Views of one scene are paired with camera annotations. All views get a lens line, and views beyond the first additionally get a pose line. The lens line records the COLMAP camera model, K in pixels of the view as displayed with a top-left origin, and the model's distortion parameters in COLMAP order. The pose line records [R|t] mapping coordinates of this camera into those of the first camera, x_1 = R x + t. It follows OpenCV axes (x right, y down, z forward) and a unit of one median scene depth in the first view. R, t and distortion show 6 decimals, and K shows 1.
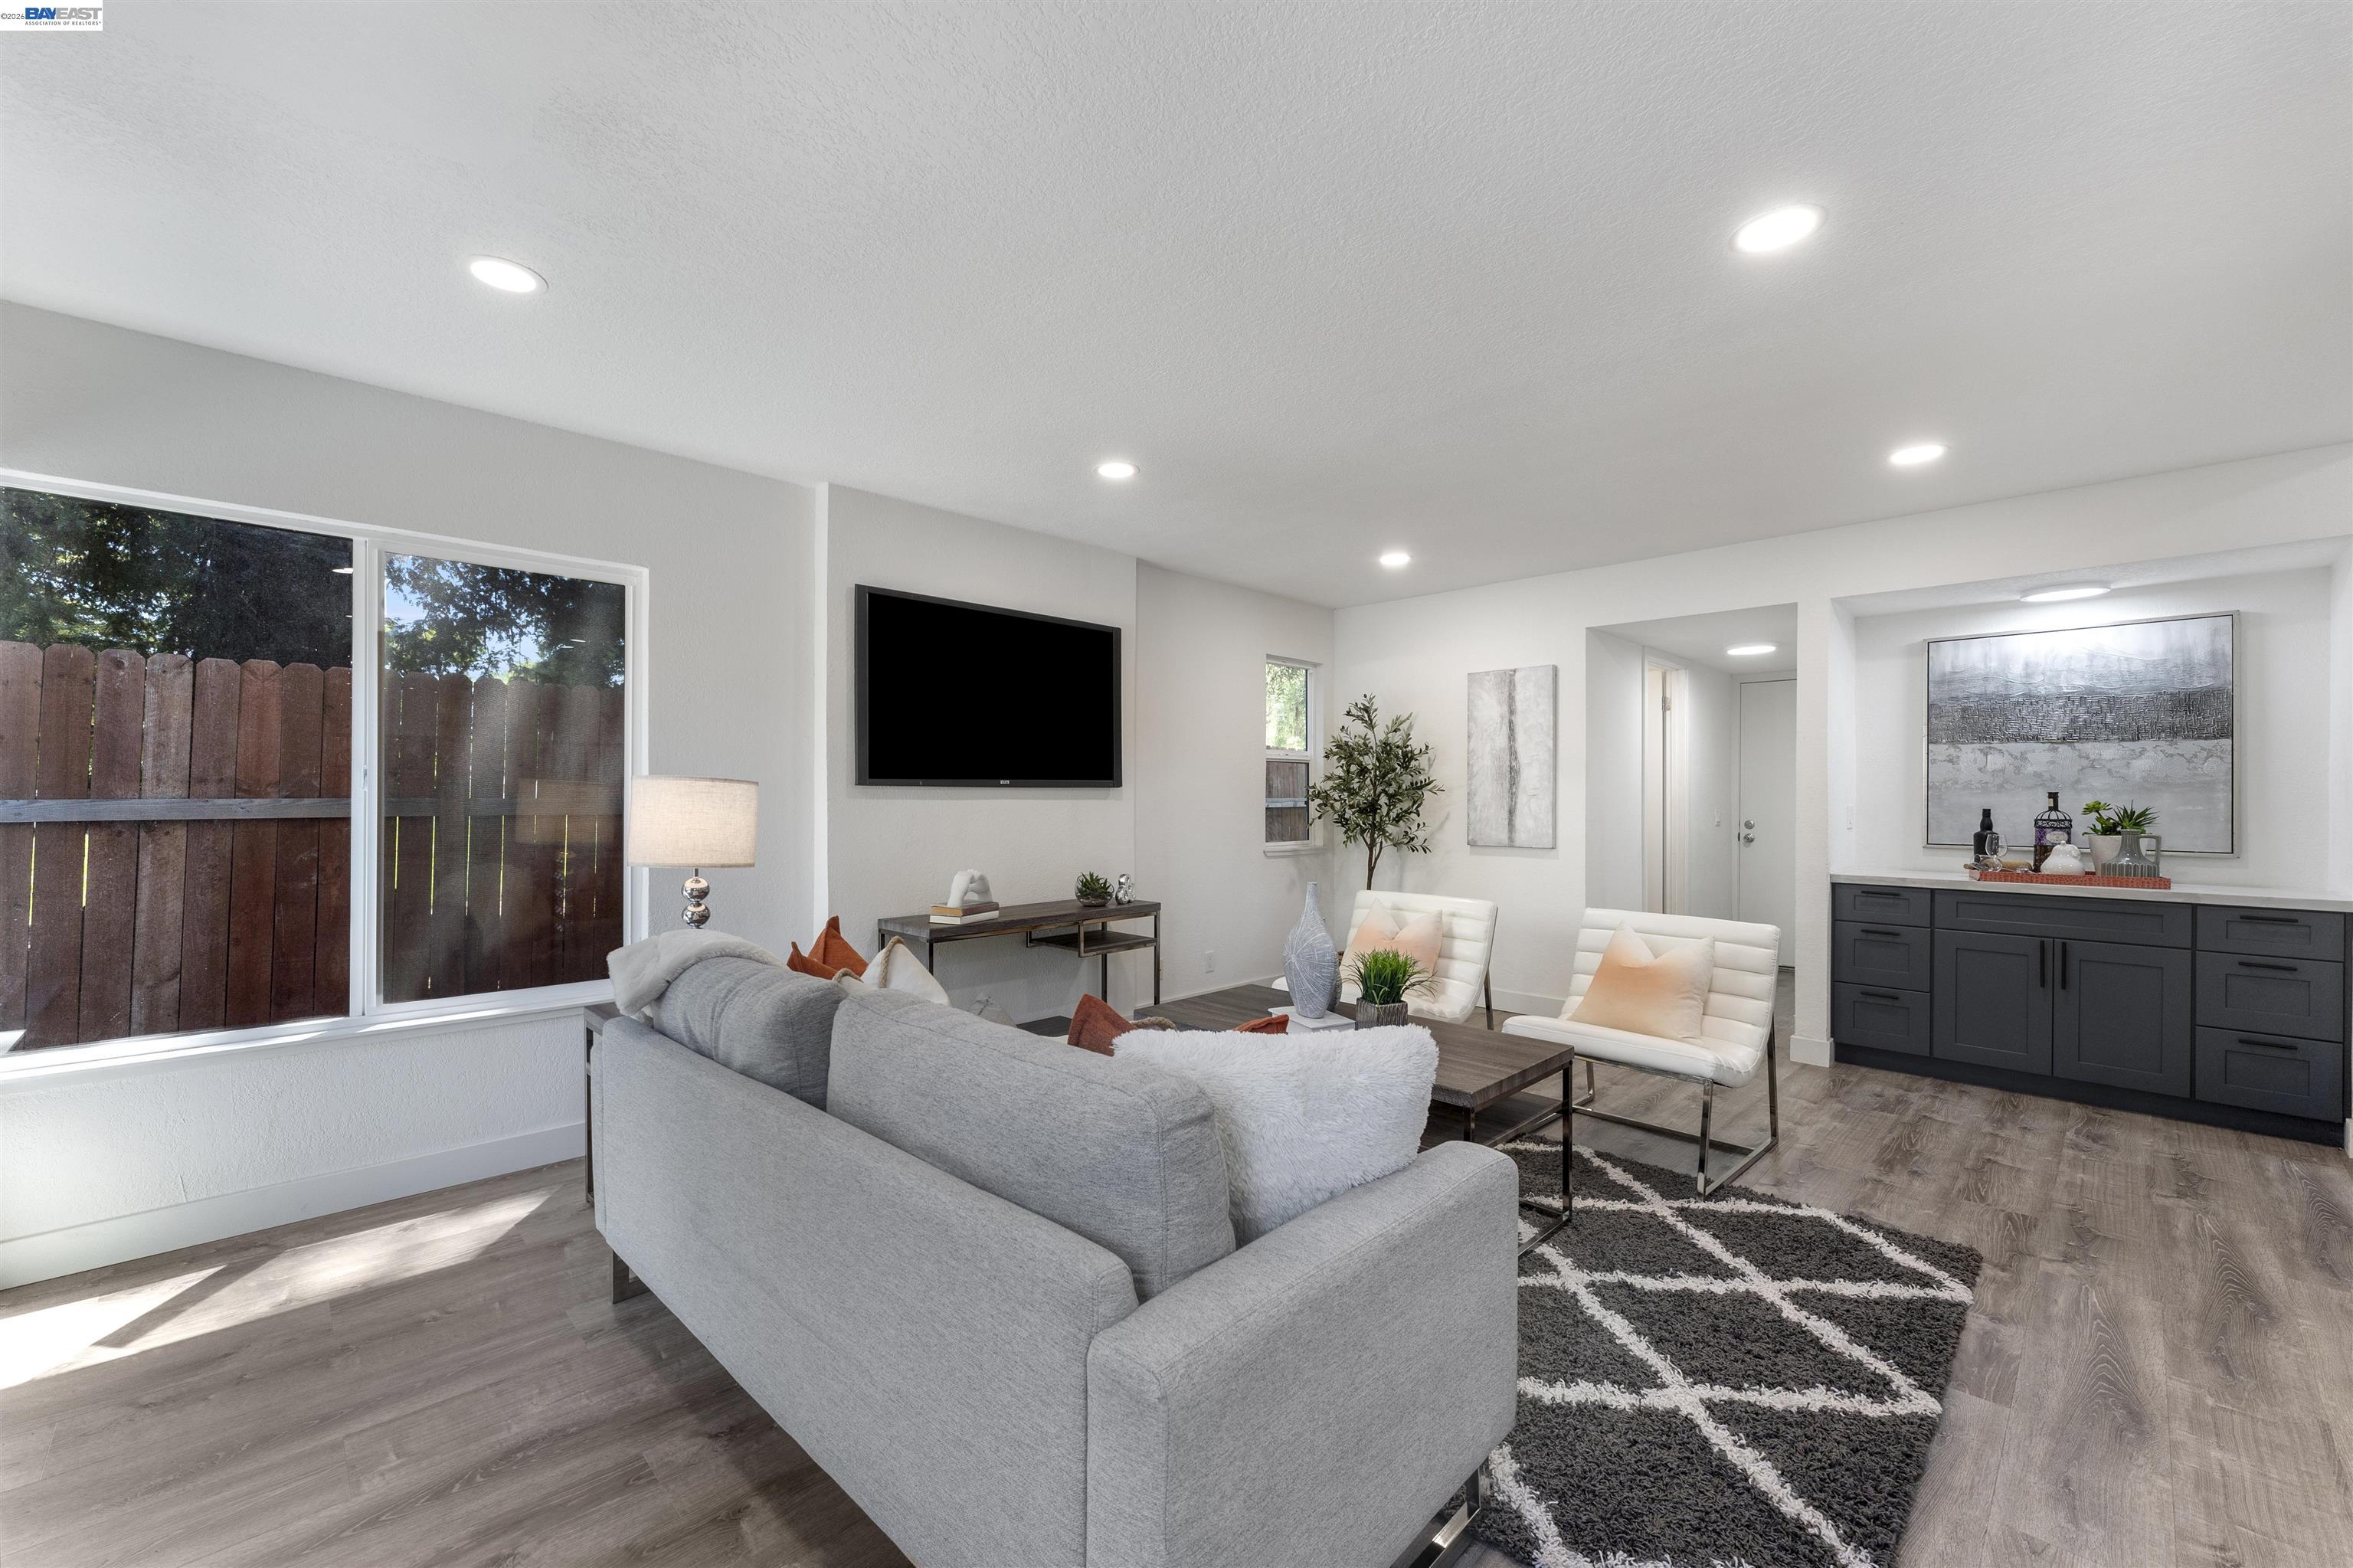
lens RADIAL K [[967.4, 0, 1160.3], [0, 967.4, 786.4], [0, 0, 1]] dist [0.000003, 0.000574]
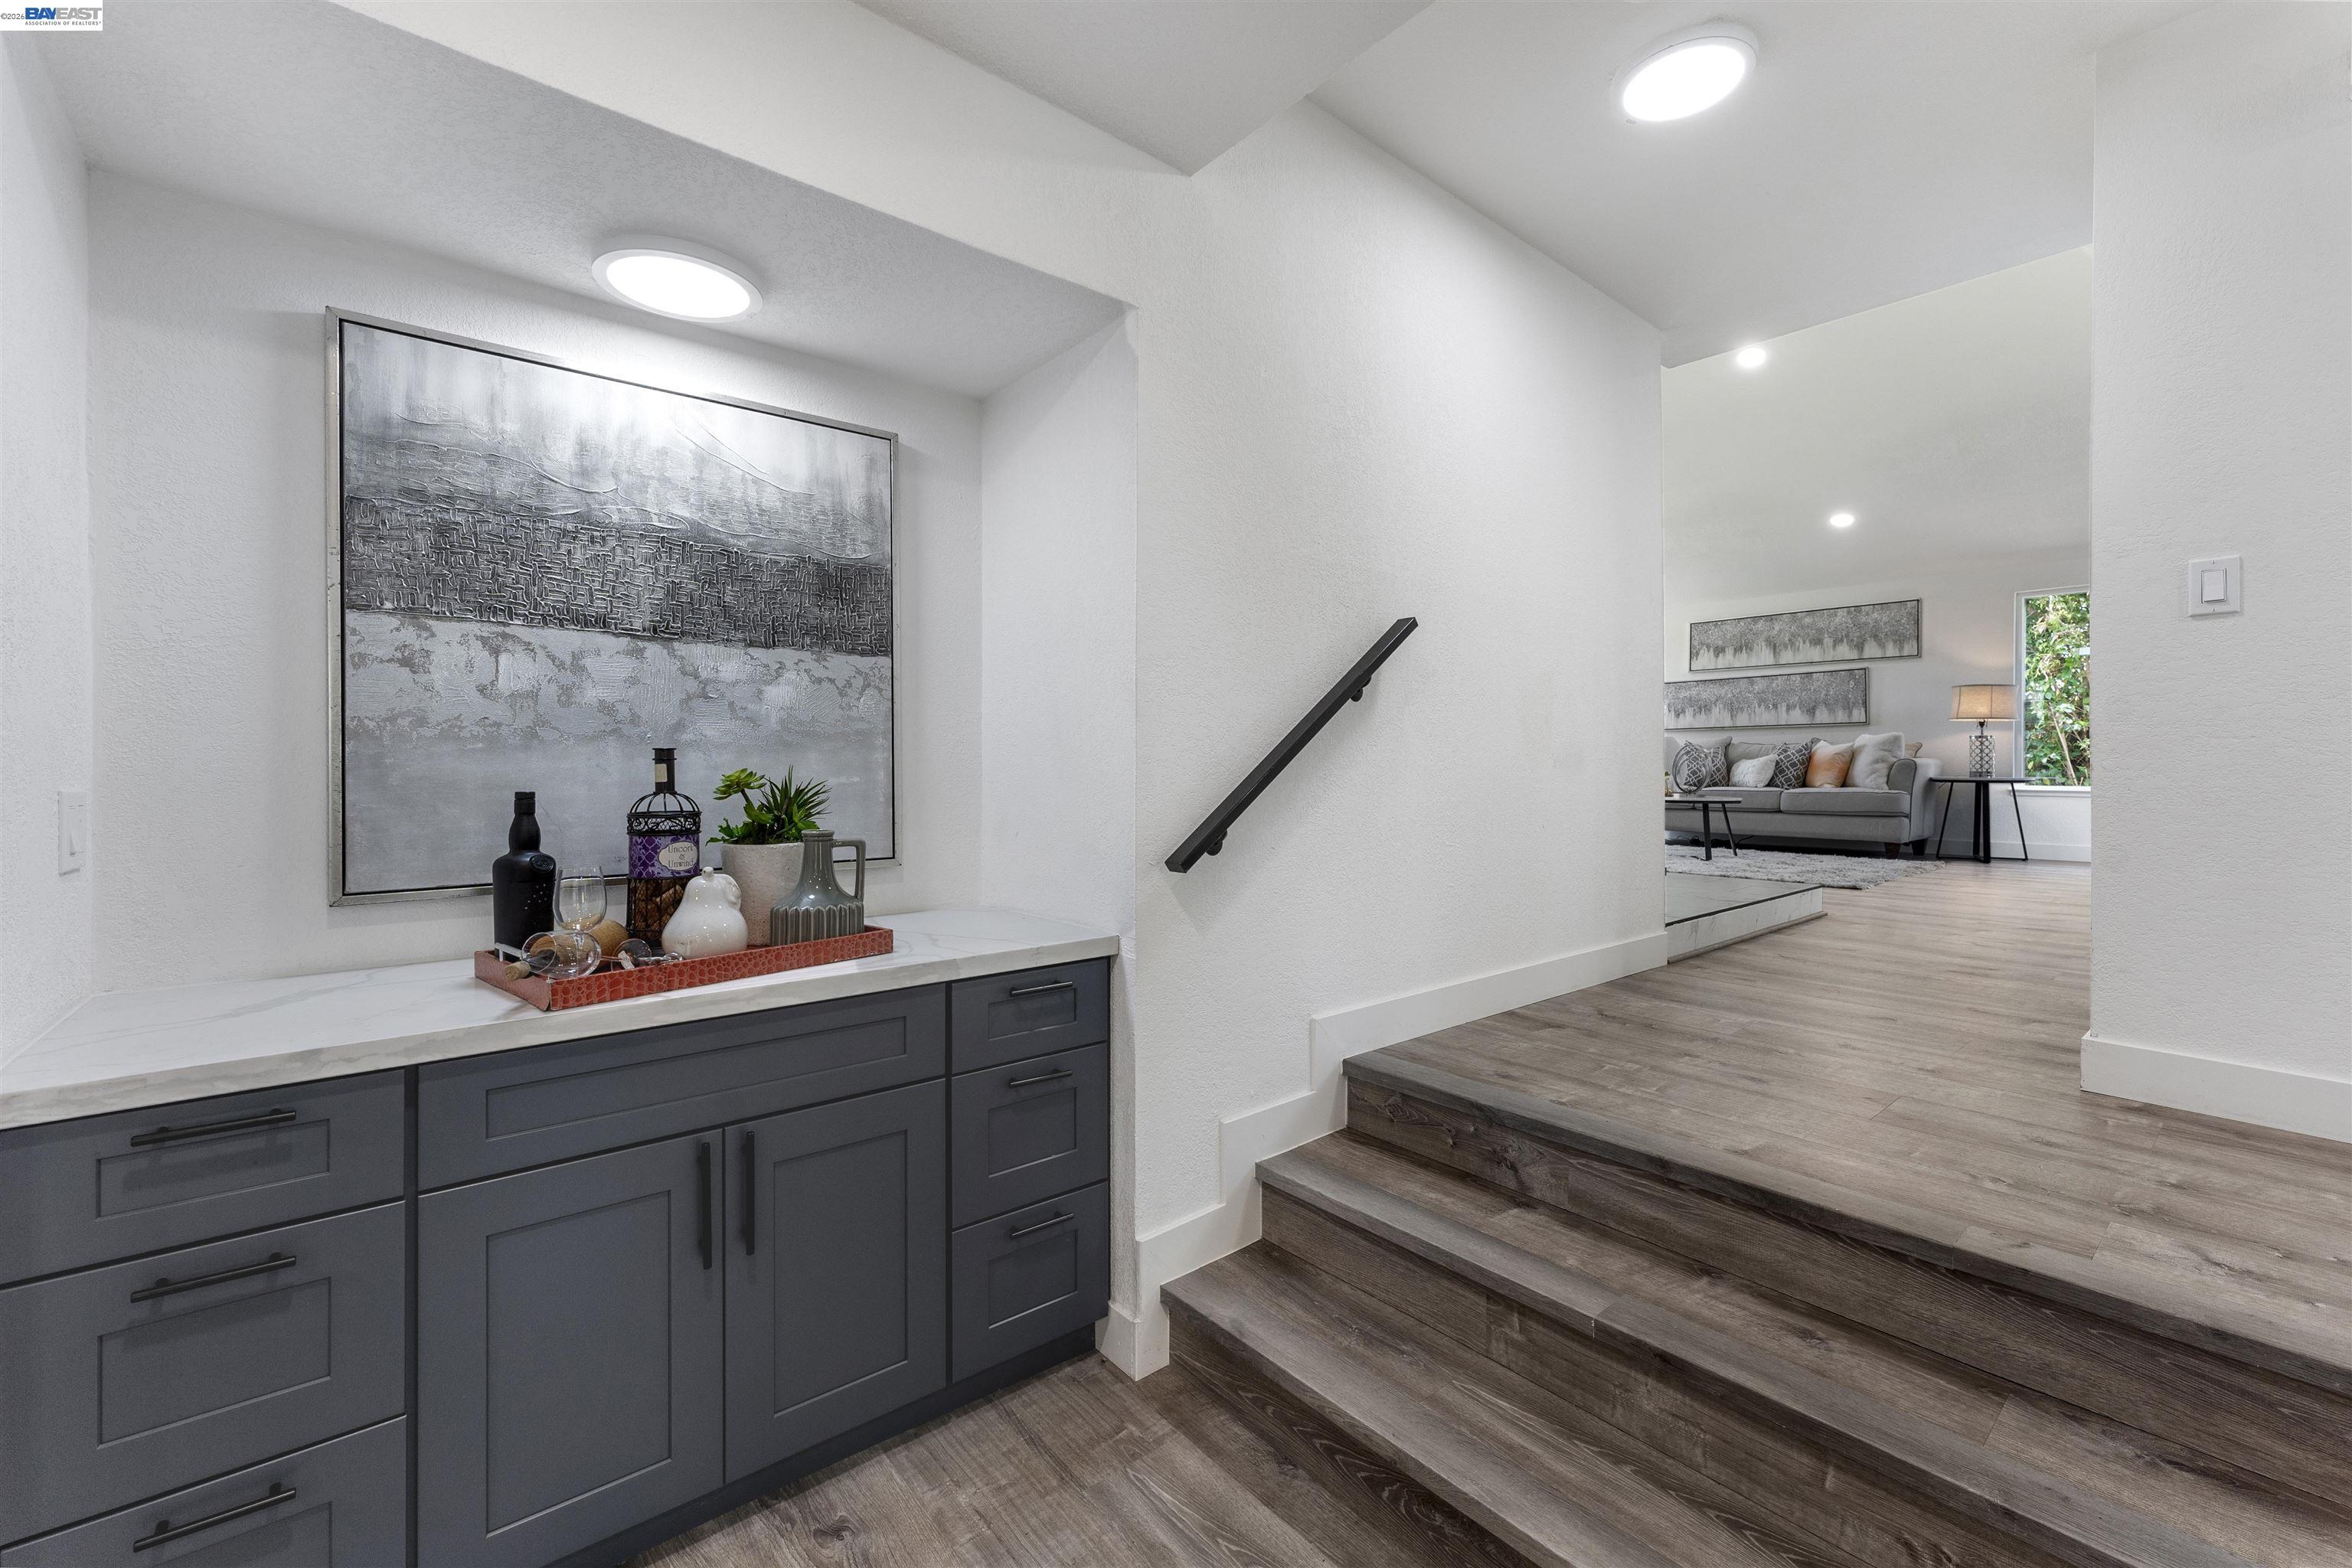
lens RADIAL K [[966.9, 0, 1159.6], [0, 966.9, 772.9], [0, 0, 1]] dist [0.000003, 0.000574]
pose [[0.102260, -0.015002, 0.994645, 0.516509], [-0.008057, 0.999841, 0.015909, 0.008011], [-0.994725, -0.009640, 0.102123, 0.728624]]
